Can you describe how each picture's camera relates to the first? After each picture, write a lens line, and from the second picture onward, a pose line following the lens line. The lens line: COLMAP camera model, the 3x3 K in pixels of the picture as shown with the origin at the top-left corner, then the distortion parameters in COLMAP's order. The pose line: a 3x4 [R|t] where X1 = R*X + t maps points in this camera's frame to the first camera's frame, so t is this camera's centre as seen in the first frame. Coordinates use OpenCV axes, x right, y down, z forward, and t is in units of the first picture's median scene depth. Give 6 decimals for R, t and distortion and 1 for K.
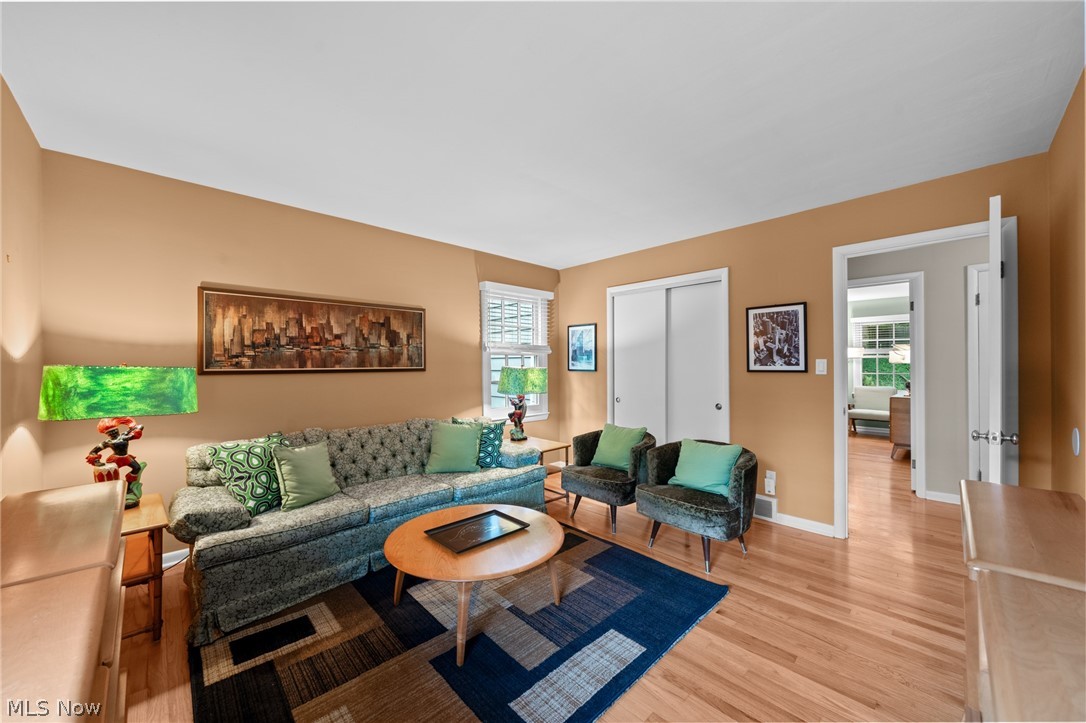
lens RADIAL K [[414.1, 0, 532.3], [0, 414.1, 359.5], [0, 0, 1]] dist [0.002934, 0.000140]
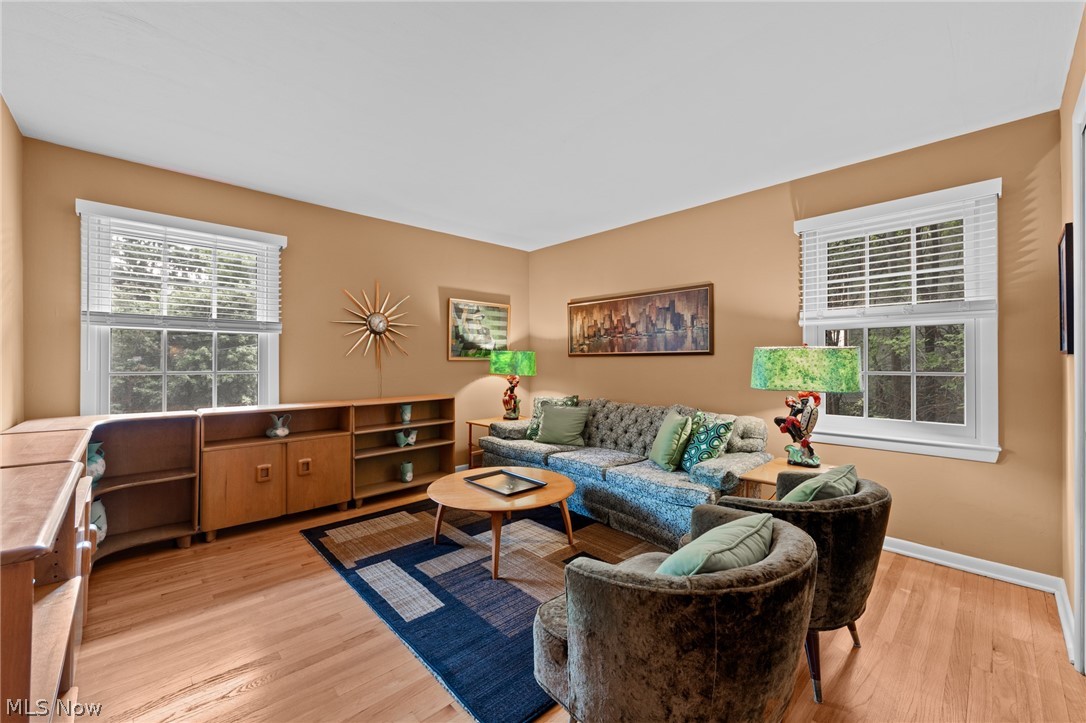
lens RADIAL K [[414.1, 0, 537.7], [0, 414.1, 359.6], [0, 0, 1]] dist [0.002934, 0.000140]
pose [[0.009803, 0.000616, -0.999952, 0.731079], [0.011704, 0.999931, 0.000730, 0.039915], [0.999883, -0.011710, 0.009795, 0.750384]]
